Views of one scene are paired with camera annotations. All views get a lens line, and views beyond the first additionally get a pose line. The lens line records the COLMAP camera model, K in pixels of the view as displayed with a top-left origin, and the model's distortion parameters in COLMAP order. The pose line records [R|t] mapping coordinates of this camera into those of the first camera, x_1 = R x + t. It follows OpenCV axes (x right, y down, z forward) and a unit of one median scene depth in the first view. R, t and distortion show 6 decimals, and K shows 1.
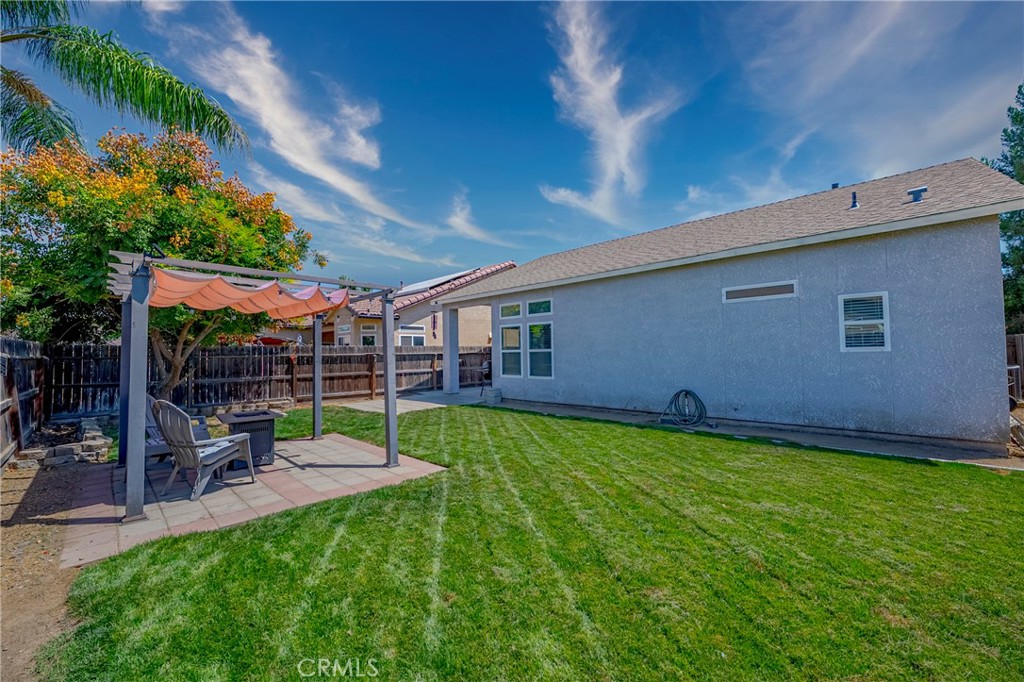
lens RADIAL K [[407.4, 0, 511.9], [0, 407.4, 342.2], [0, 0, 1]] dist [-0.013089, 0.001038]
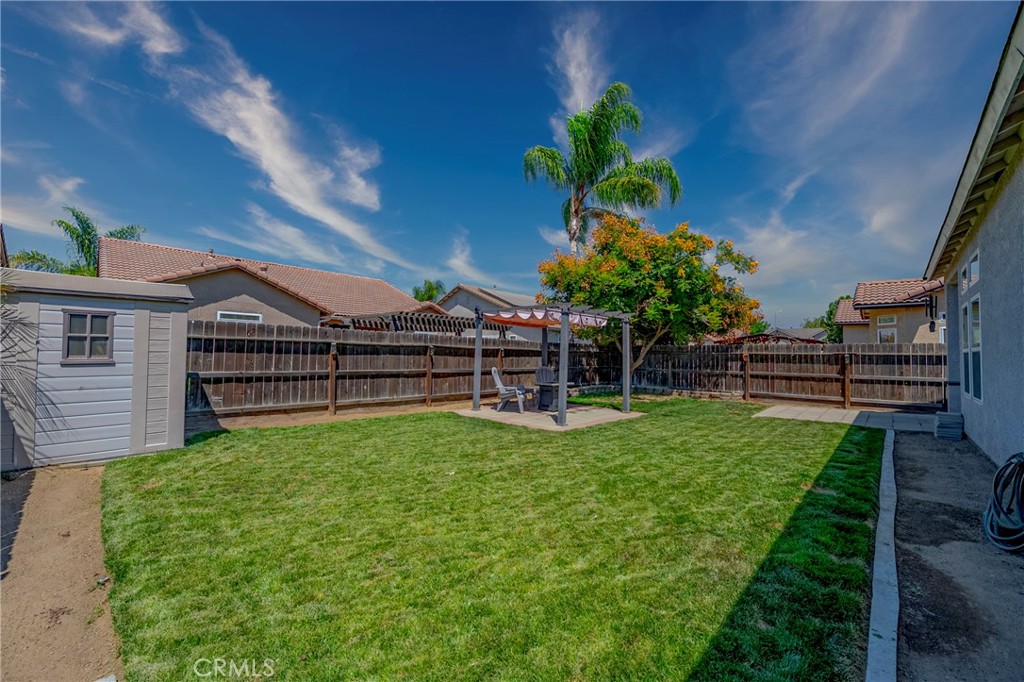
lens RADIAL K [[407.4, 0, 510.9], [0, 407.4, 337.1], [0, 0, 1]] dist [-0.013089, 0.001038]
pose [[0.034325, -0.019886, -0.999213, 0.493671], [0.018044, 0.999651, -0.019275, -0.000976], [0.999248, -0.017368, 0.034672, 0.323647]]
